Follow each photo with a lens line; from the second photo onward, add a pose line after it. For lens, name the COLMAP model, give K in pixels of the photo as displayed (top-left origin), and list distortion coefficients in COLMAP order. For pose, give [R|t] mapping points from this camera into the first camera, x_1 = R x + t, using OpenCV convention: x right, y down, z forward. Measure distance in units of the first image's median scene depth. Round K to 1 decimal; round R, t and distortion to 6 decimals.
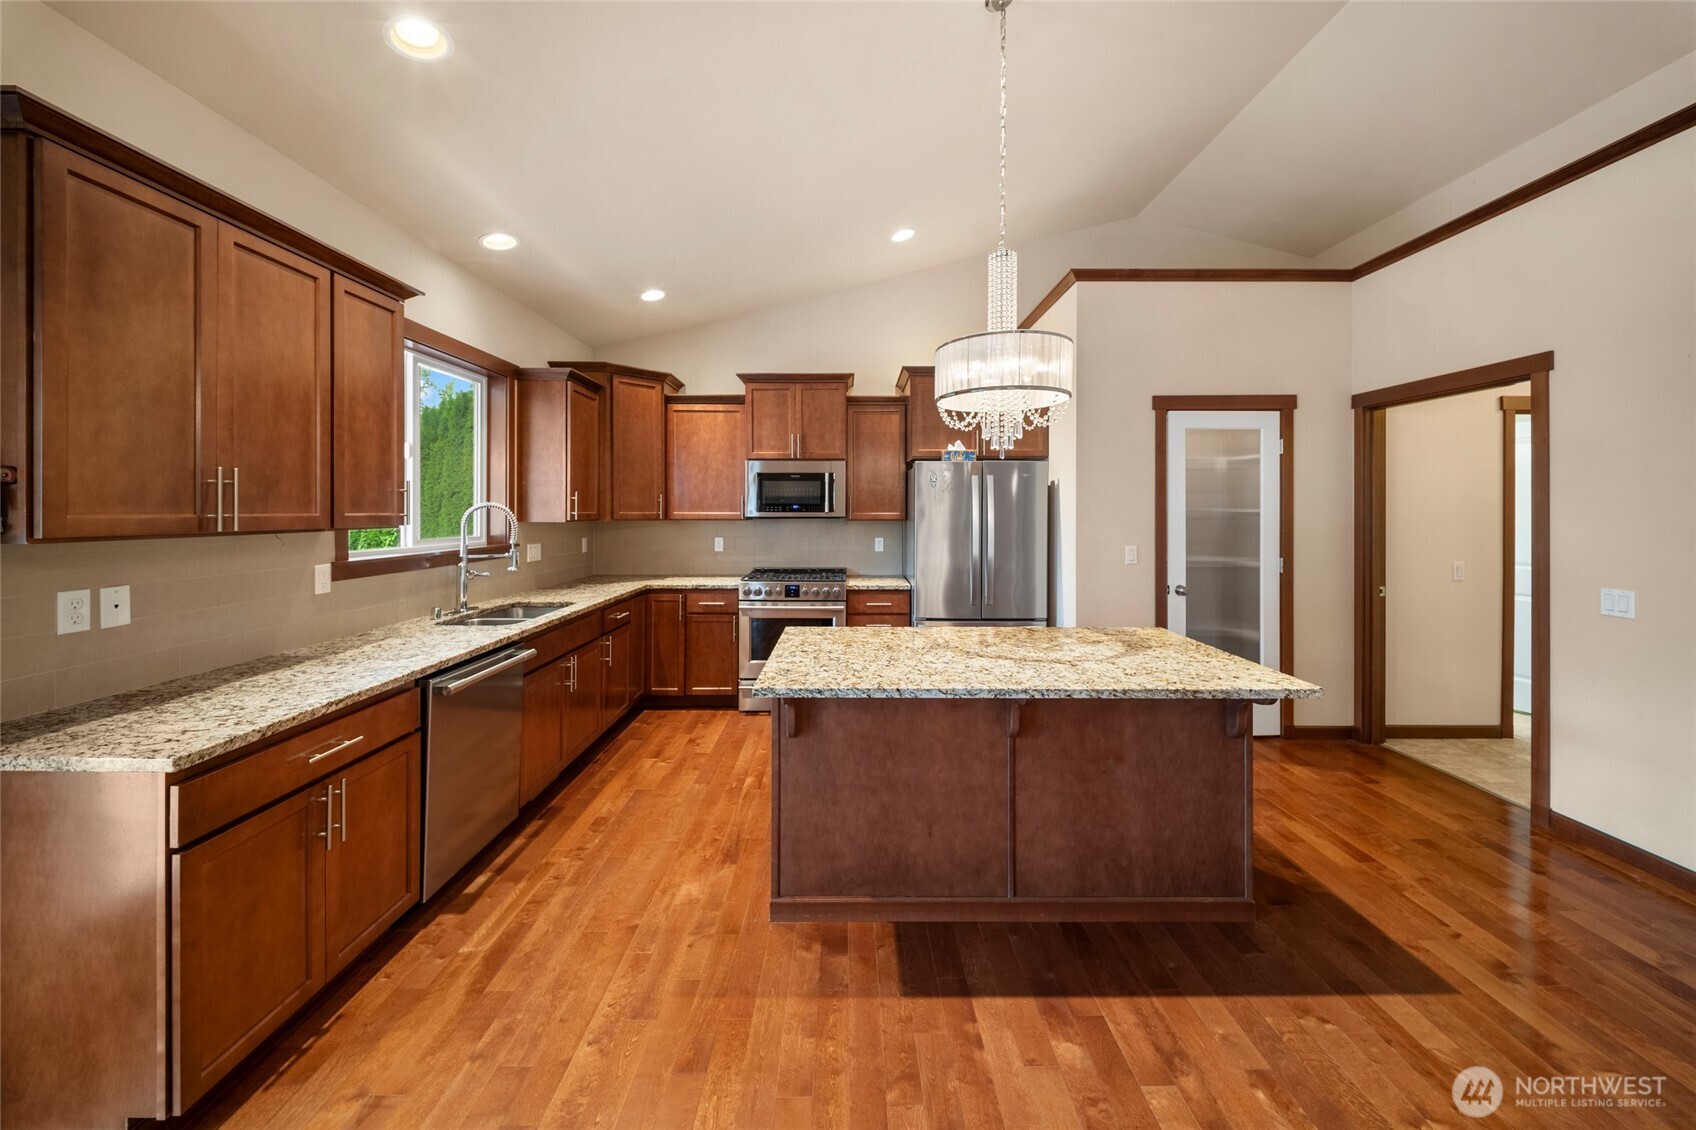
lens RADIAL K [[604.5, 0, 850.7], [0, 604.5, 513.7], [0, 0, 1]] dist [0.015547, -0.006926]
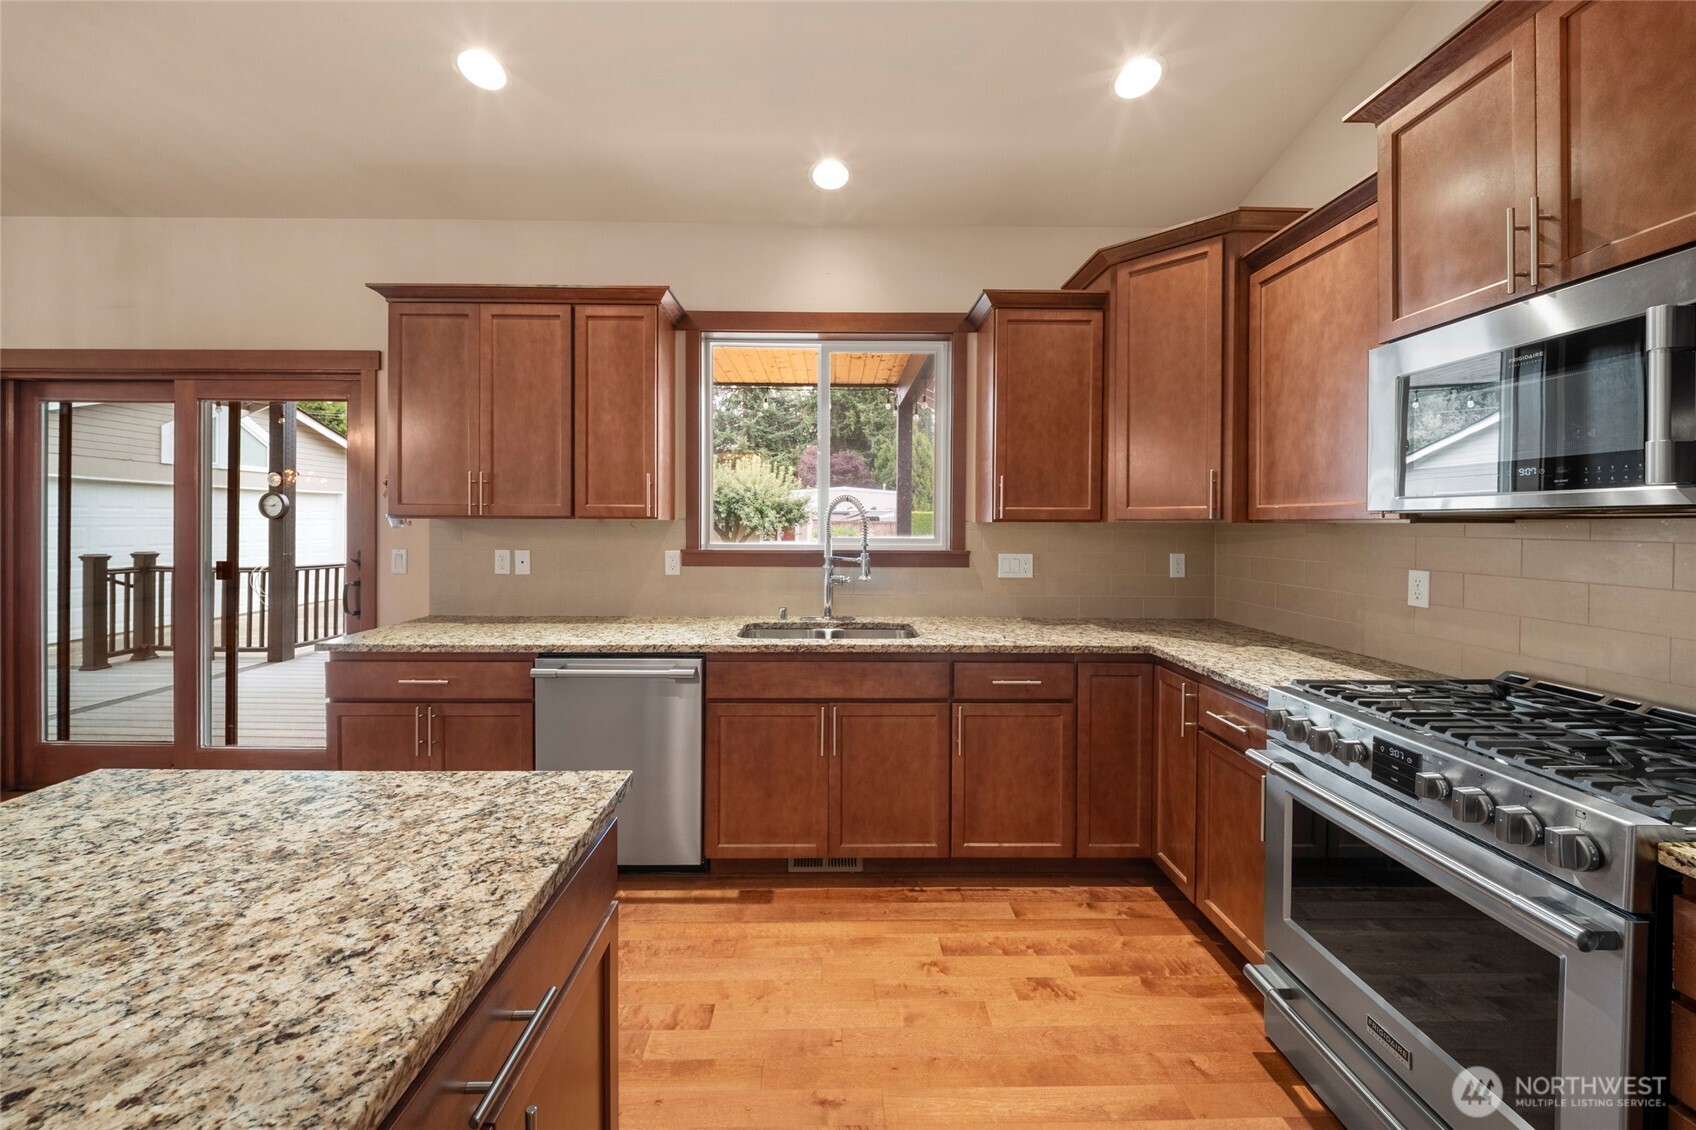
lens RADIAL K [[630.0, 0, 841.6], [0, 630.0, 529.3], [0, 0, 1]] dist [0.014516, -0.000038]
pose [[0.009322, 0.008632, -0.999919, 0.396630], [-0.009975, 0.999914, 0.008539, 0.031487], [0.999907, 0.009894, 0.009407, 1.445502]]
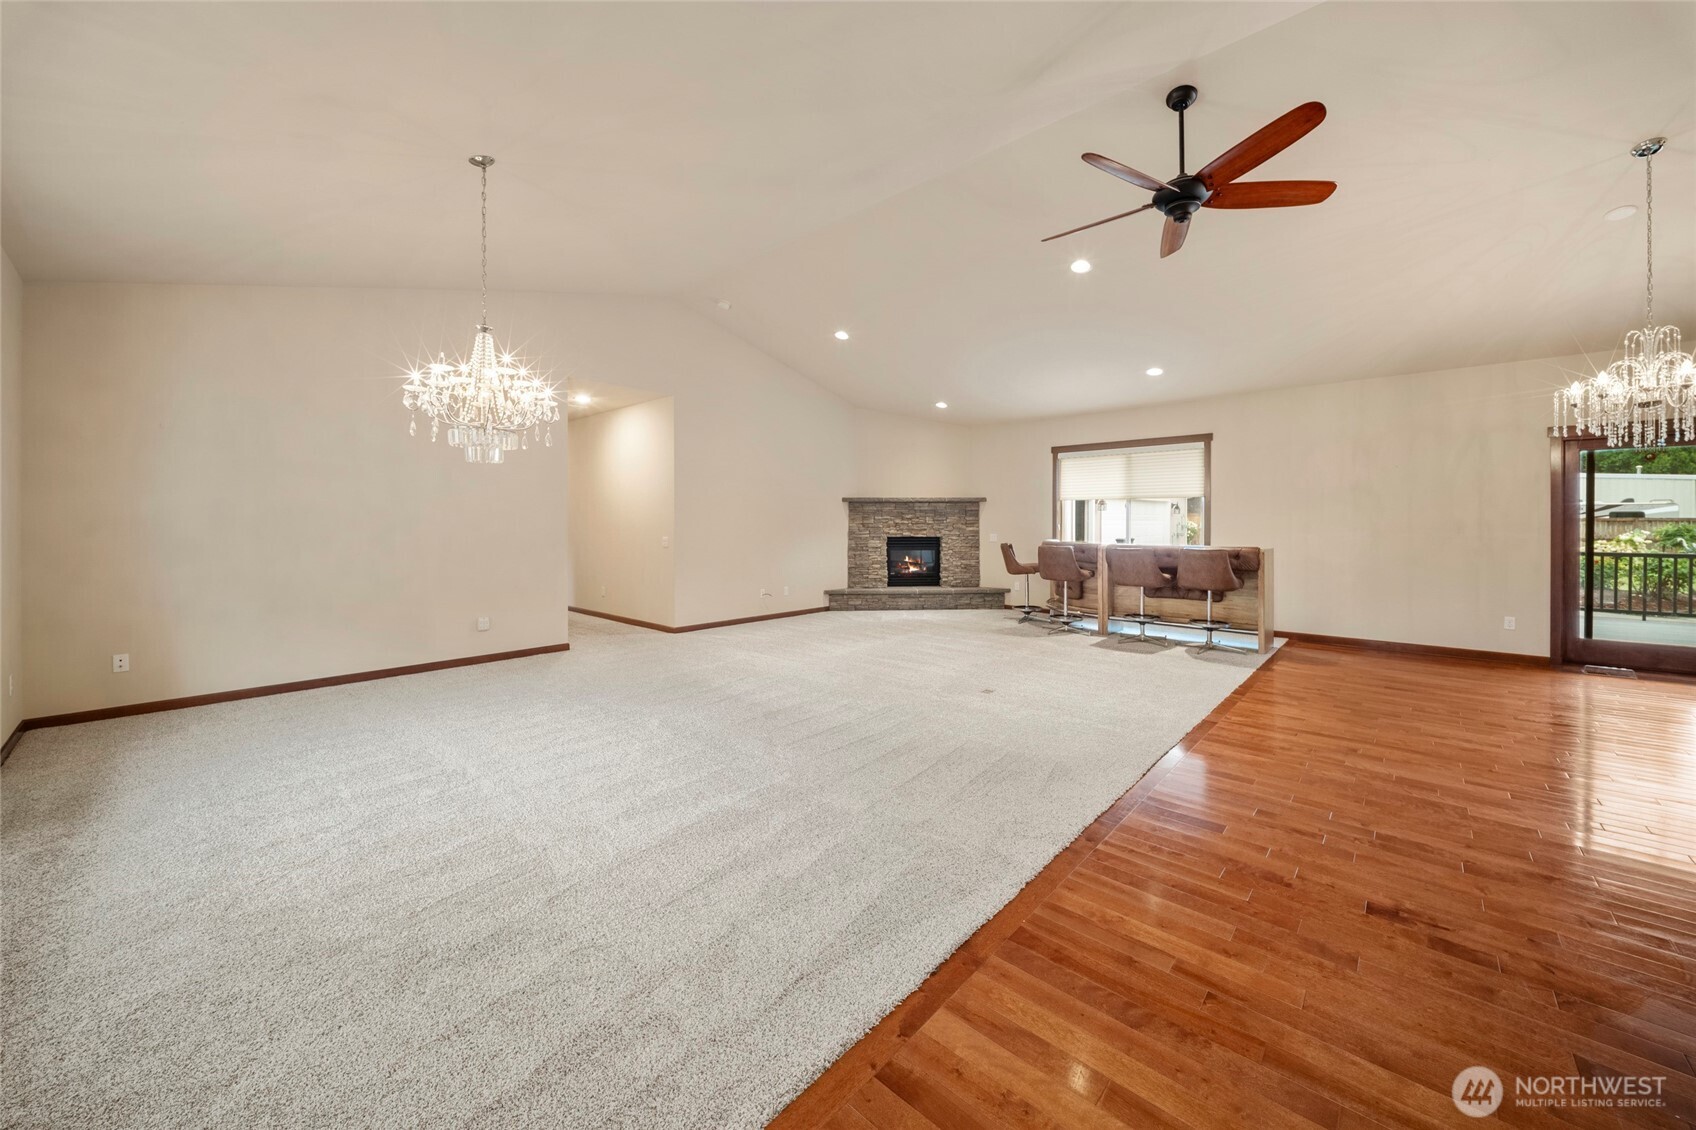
lens RADIAL K [[611.9, 0, 851.4], [0, 611.9, 524.5], [0, 0, 1]] dist [0.007585, -0.005644]
pose [[-0.676293, 0.000719, -0.736632, 2.779081], [-0.002512, 0.999991, 0.003282, 0.073422], [0.736628, 0.004070, -0.676286, -0.807029]]
